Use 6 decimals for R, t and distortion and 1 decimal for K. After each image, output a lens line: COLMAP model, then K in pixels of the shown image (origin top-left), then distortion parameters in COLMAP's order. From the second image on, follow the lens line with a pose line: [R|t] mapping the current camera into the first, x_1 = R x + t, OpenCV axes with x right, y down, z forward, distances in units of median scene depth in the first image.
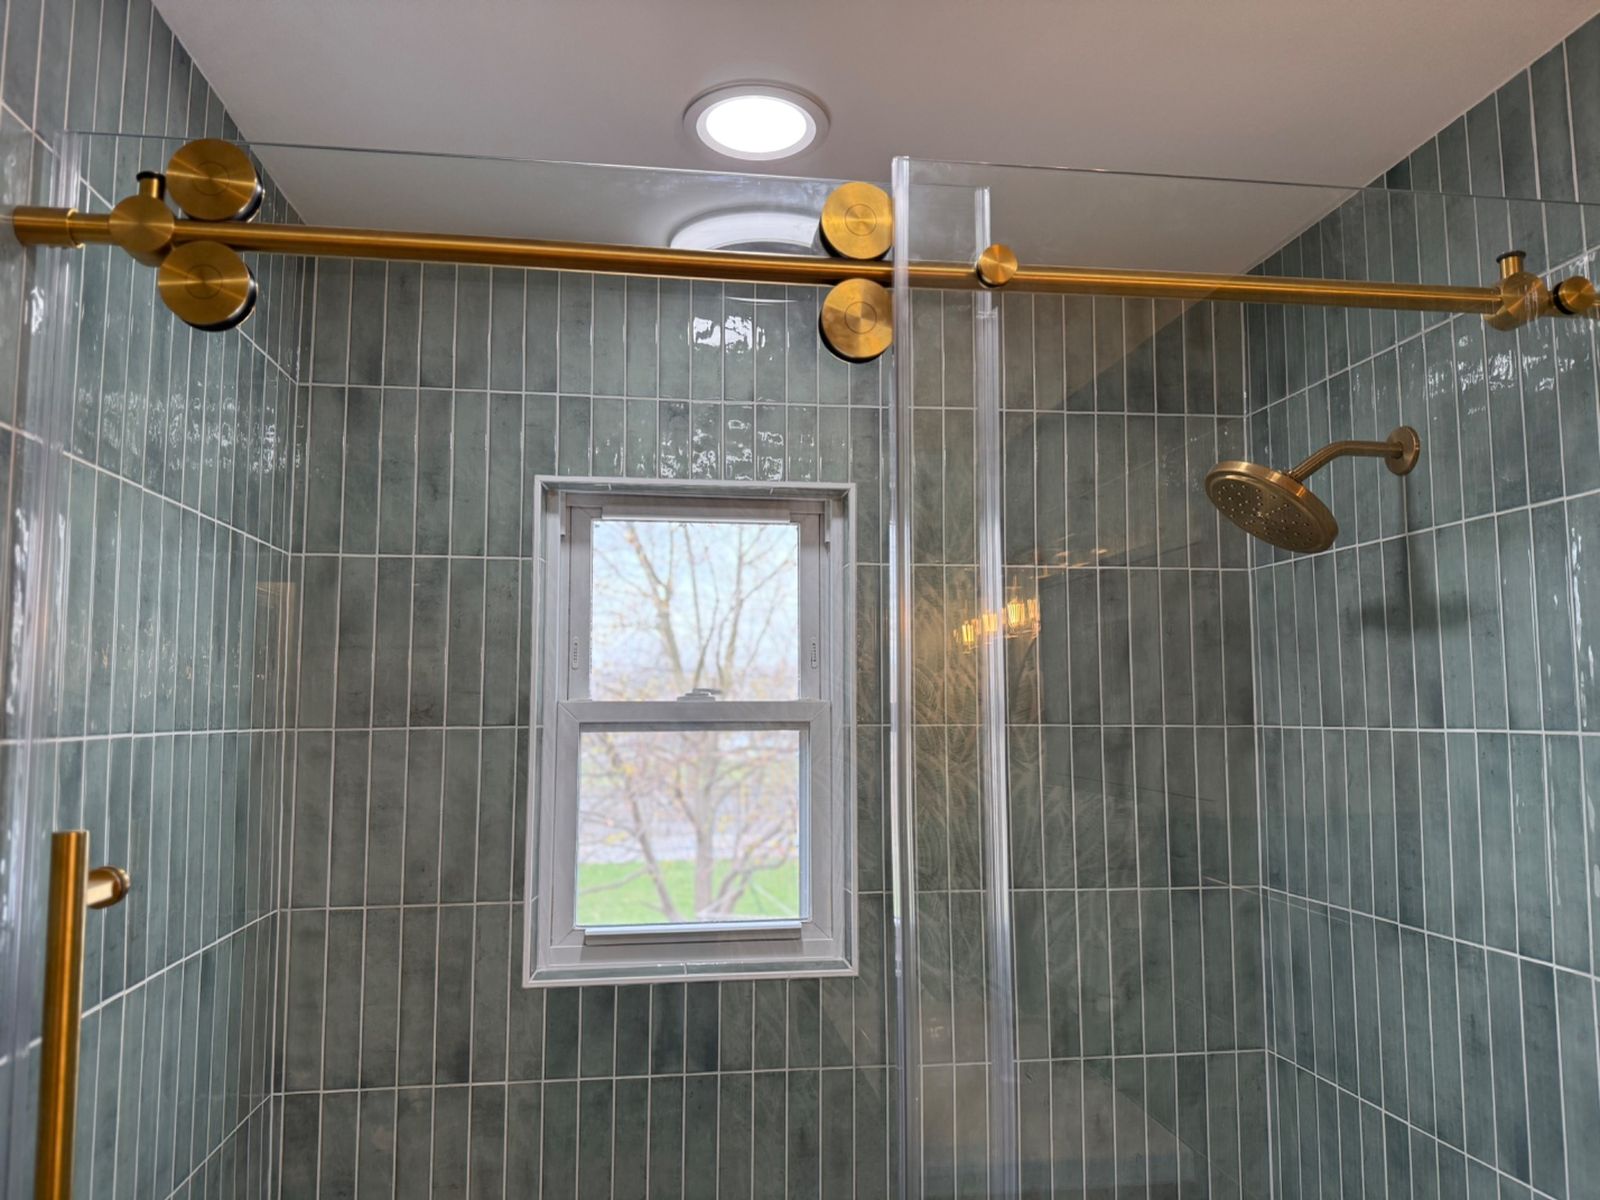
lens RADIAL K [[1113.0, 0, 811.6], [0, 1113.0, 605.3], [0, 0, 1]] dist [0.040664, -0.045580]
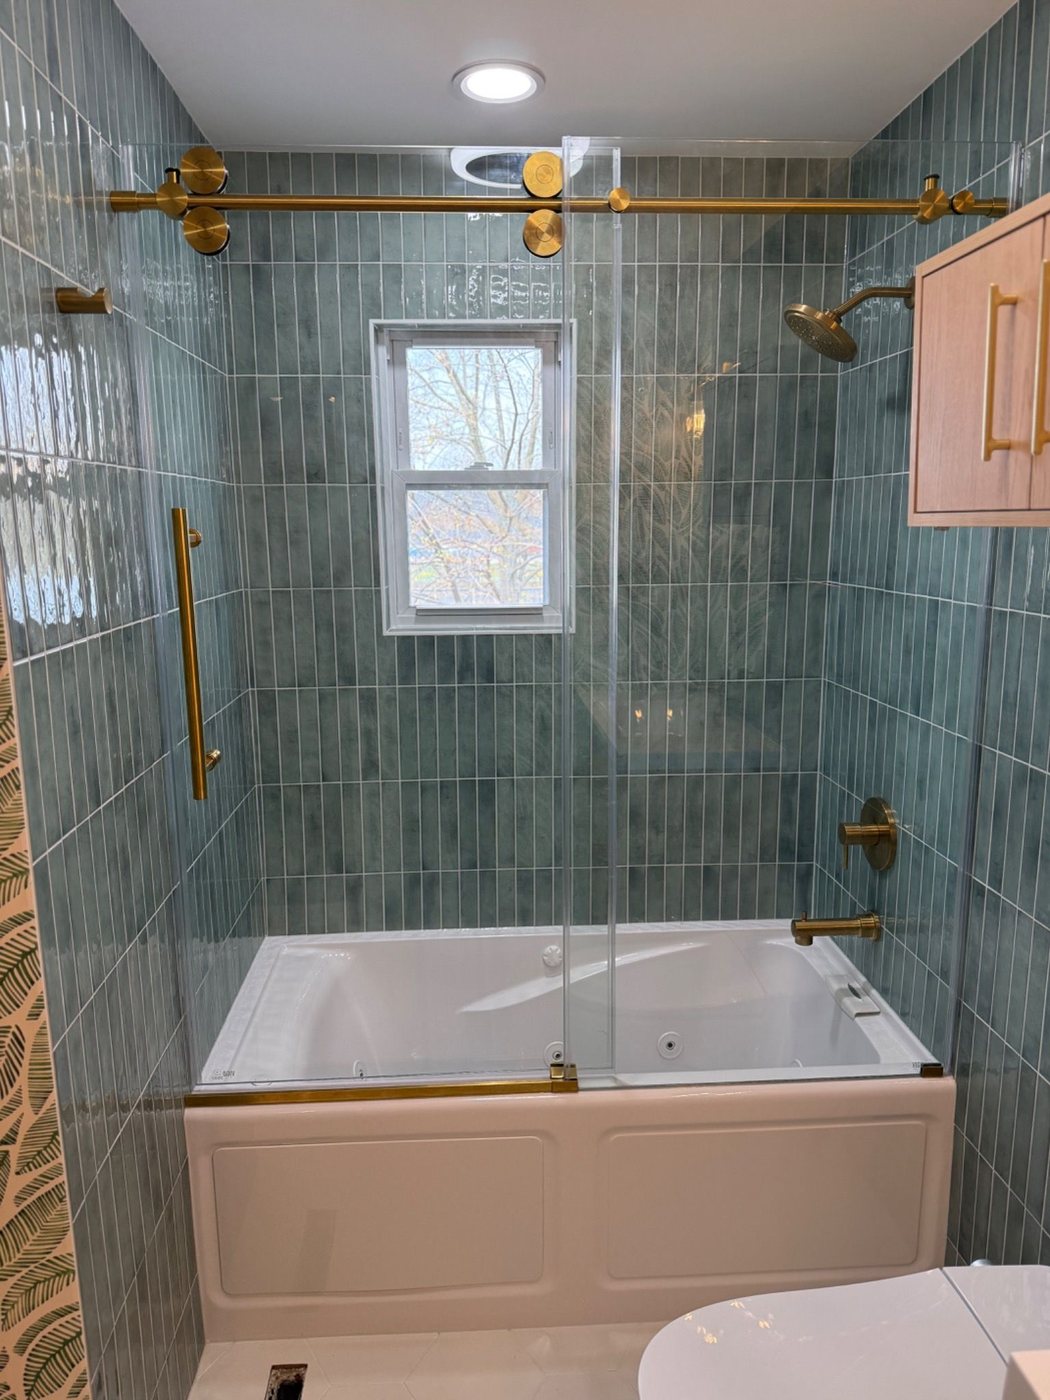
lens RADIAL K [[973.9, 0, 525.0], [0, 973.9, 700.0], [0, 0, 1]] dist [0.040664, -0.045580]
pose [[0.996265, 0.007711, -0.086006, 0.094552], [0.016393, 0.961001, 0.276058, 0.020888], [0.084781, -0.276436, 0.957285, -0.460170]]
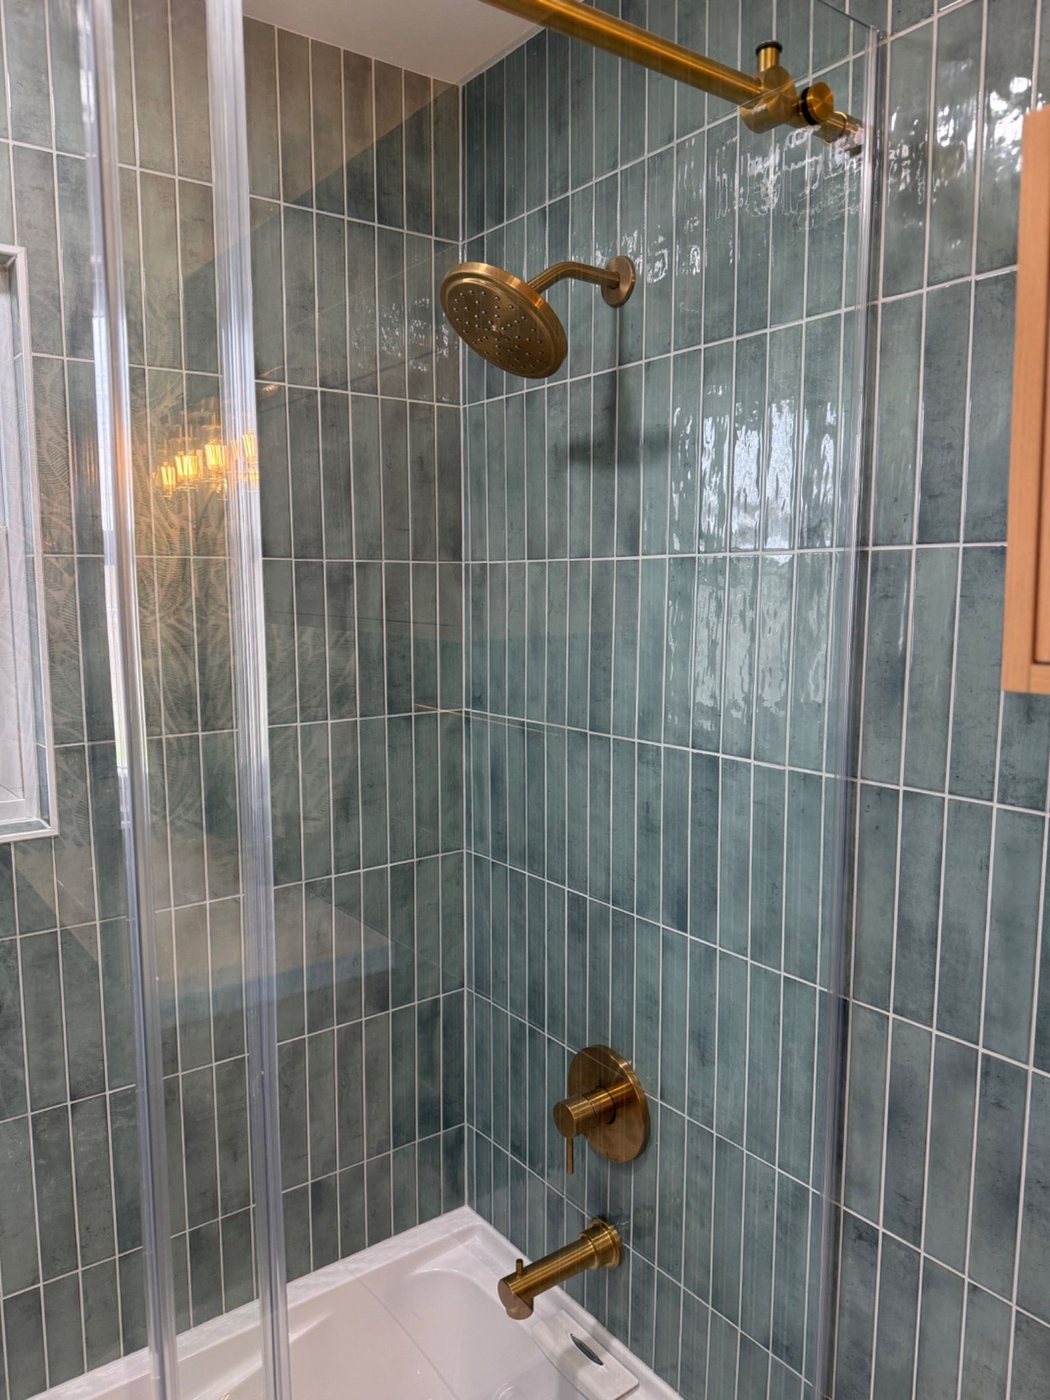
lens RADIAL K [[971.7, 0, 513.9], [0, 971.7, 703.1], [0, 0, 1]] dist [0.093670, -0.147731]
pose [[0.882448, -0.060152, 0.466547, 0.001527], [-0.043781, 0.976984, 0.208772, 0.048614], [-0.468367, -0.204656, 0.859504, 0.176741]]
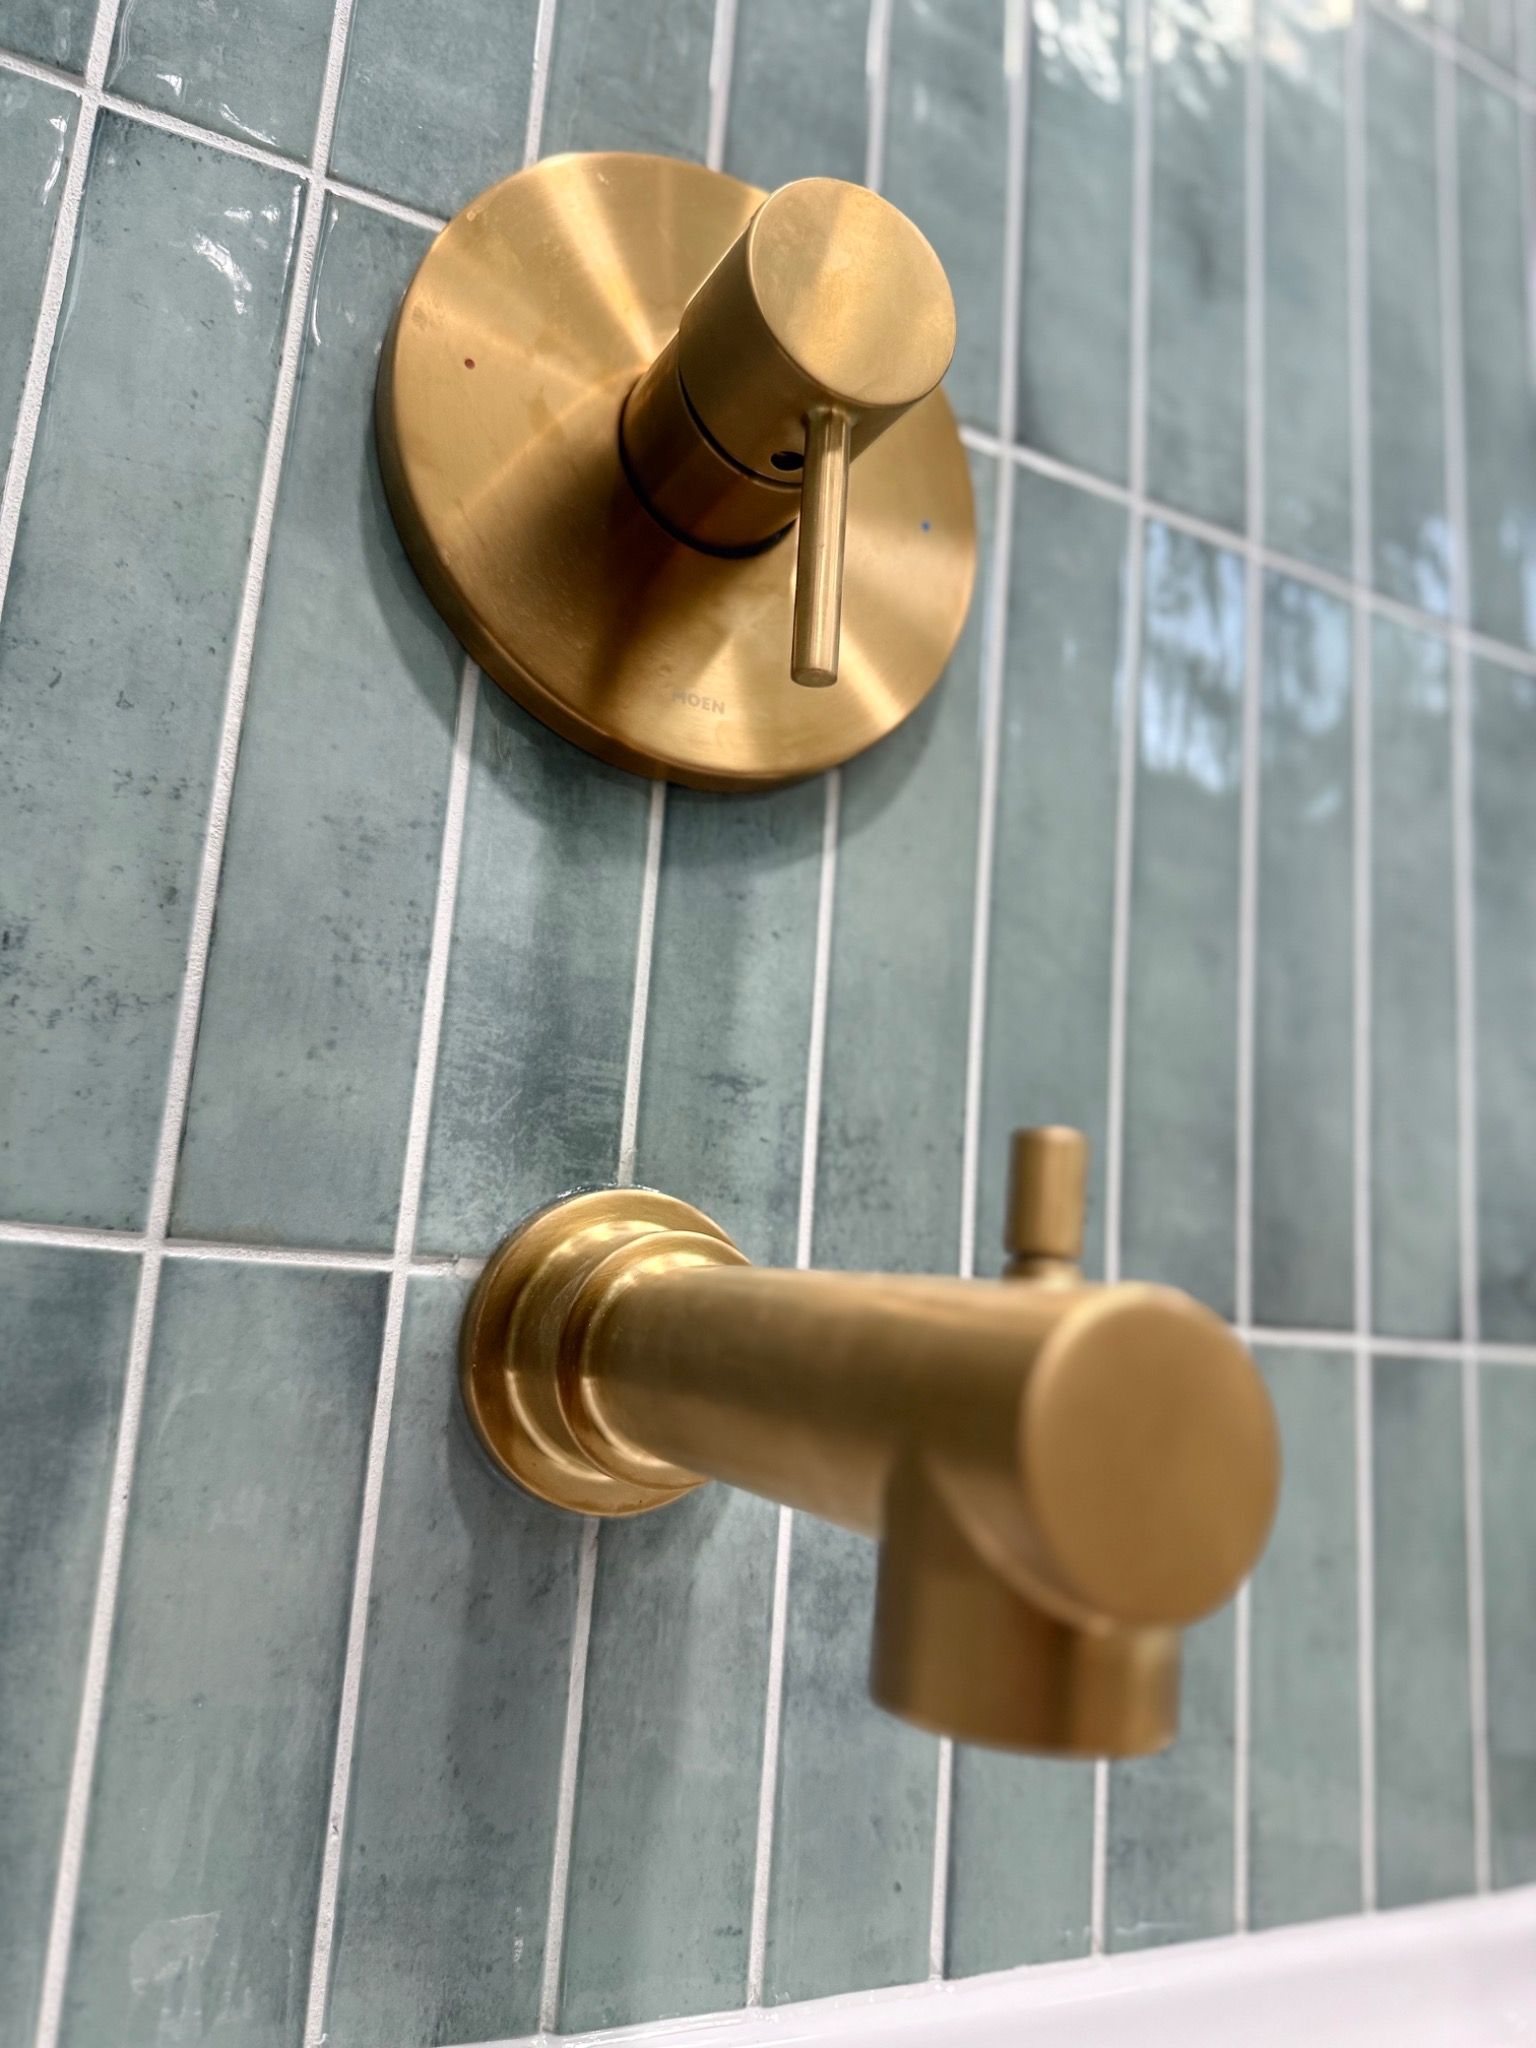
lens RADIAL K [[1424.6, 0, 768.0], [0, 1424.6, 1024.0], [0, 0, 1]] dist [0.040664, -0.045580]
pose [[-0.284901, 0.169482, 0.943455, 0.263231], [-0.161020, 0.961797, -0.221401, 0.705618], [-0.944936, -0.214992, -0.246727, 0.844629]]
